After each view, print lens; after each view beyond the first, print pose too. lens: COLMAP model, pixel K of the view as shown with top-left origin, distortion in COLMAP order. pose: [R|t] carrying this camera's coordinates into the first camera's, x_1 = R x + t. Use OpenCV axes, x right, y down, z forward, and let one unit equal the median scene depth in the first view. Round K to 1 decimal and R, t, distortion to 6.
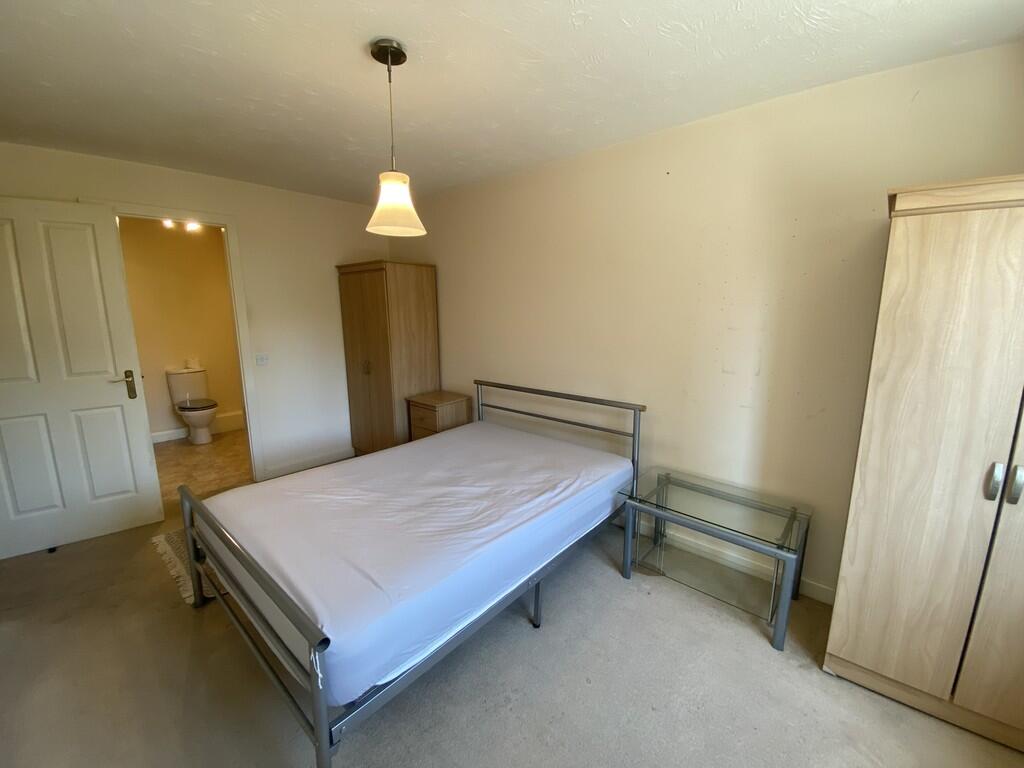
lens RADIAL K [[409.5, 0, 512.0], [0, 409.5, 384.0], [0, 0, 1]] dist [0.000207, -0.000157]
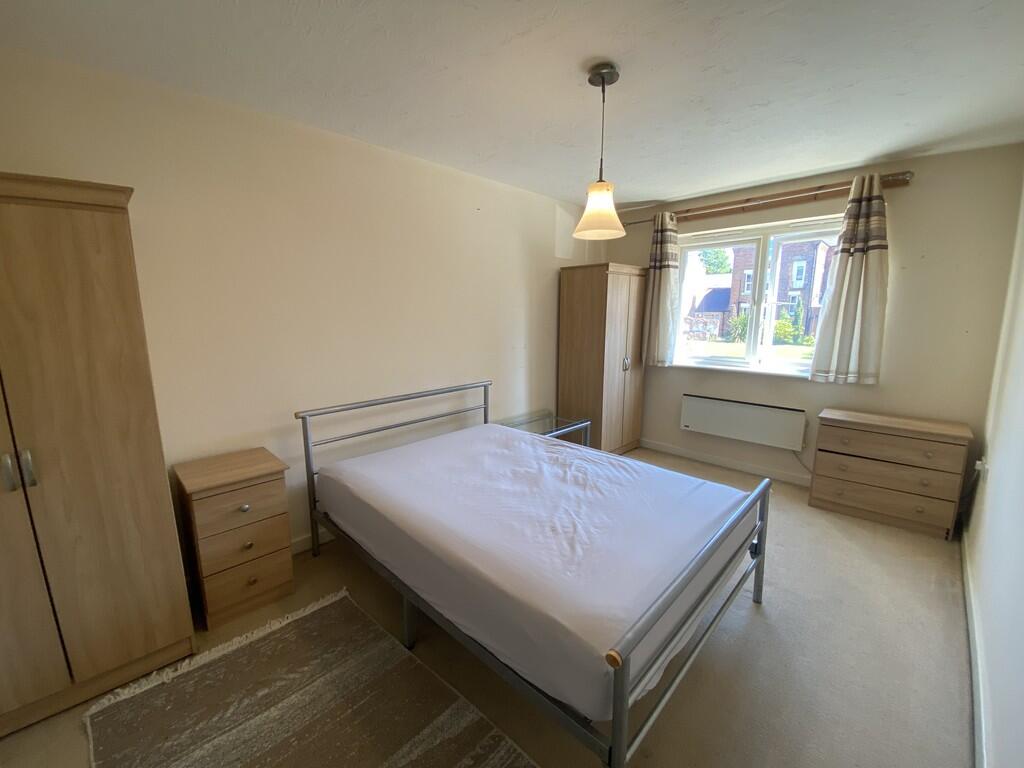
lens RADIAL K [[409.5, 0, 512.0], [0, 409.5, 384.0], [0, 0, 1]] dist [0.000207, -0.000157]
pose [[0.056624, -0.164124, 0.984813, -1.247486], [0.178984, 0.972085, 0.151711, -0.156935], [-0.982221, 0.167676, 0.084418, 1.043426]]
